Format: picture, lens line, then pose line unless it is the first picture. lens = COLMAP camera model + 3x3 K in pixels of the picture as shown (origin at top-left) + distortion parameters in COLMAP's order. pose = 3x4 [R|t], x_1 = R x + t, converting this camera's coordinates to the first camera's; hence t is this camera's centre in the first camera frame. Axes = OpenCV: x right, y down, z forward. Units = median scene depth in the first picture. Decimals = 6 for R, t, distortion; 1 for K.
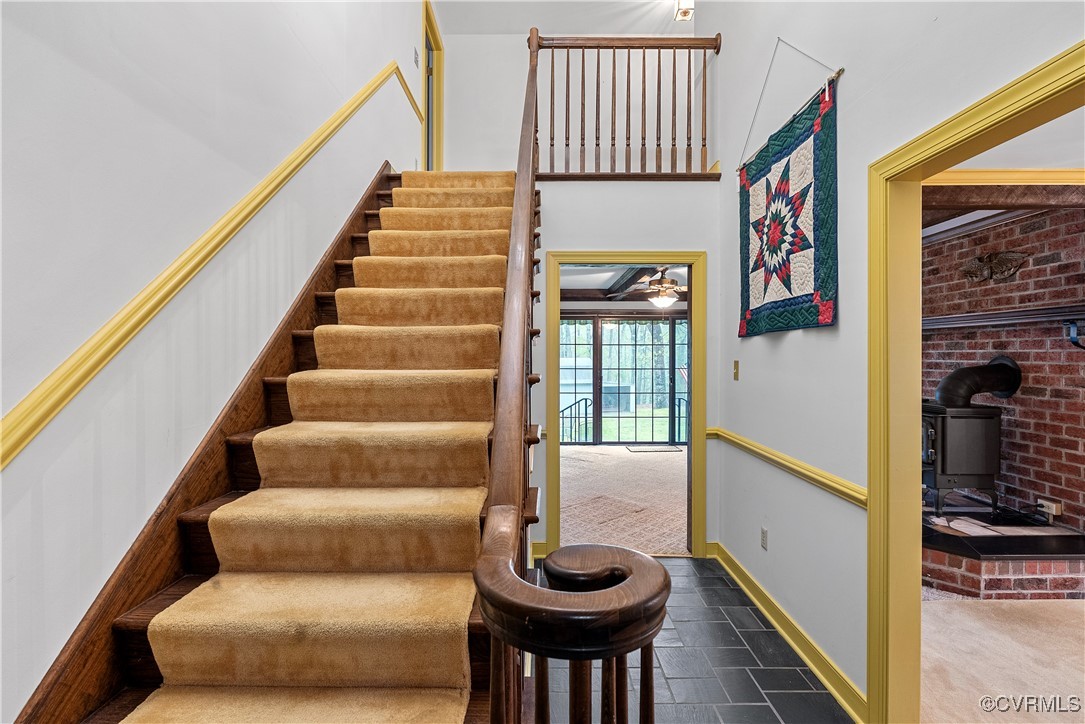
lens RADIAL K [[484.0, 0, 551.8], [0, 484.0, 356.5], [0, 0, 1]] dist [-0.003760, -0.000029]
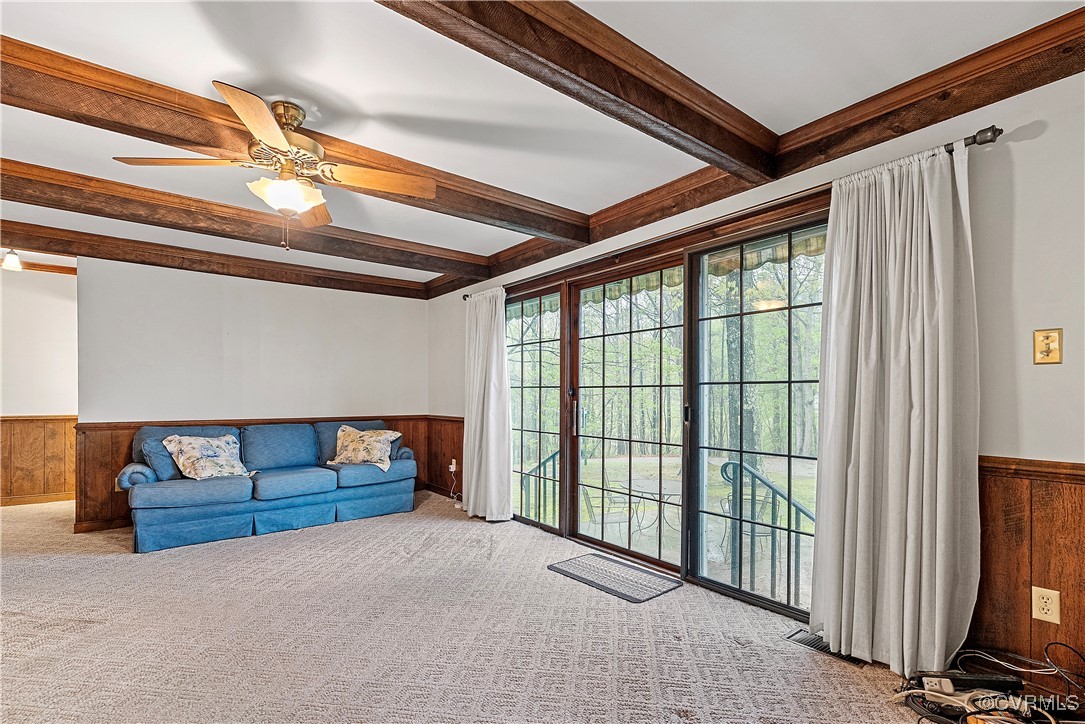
lens RADIAL K [[484.0, 0, 531.8], [0, 484.0, 394.6], [0, 0, 1]] dist [-0.003760, -0.000029]
pose [[0.612375, 0.000363, -0.790567, 1.103546], [-0.003968, 0.999989, -0.002614, 0.079401], [0.790558, 0.004738, 0.612369, 1.519981]]
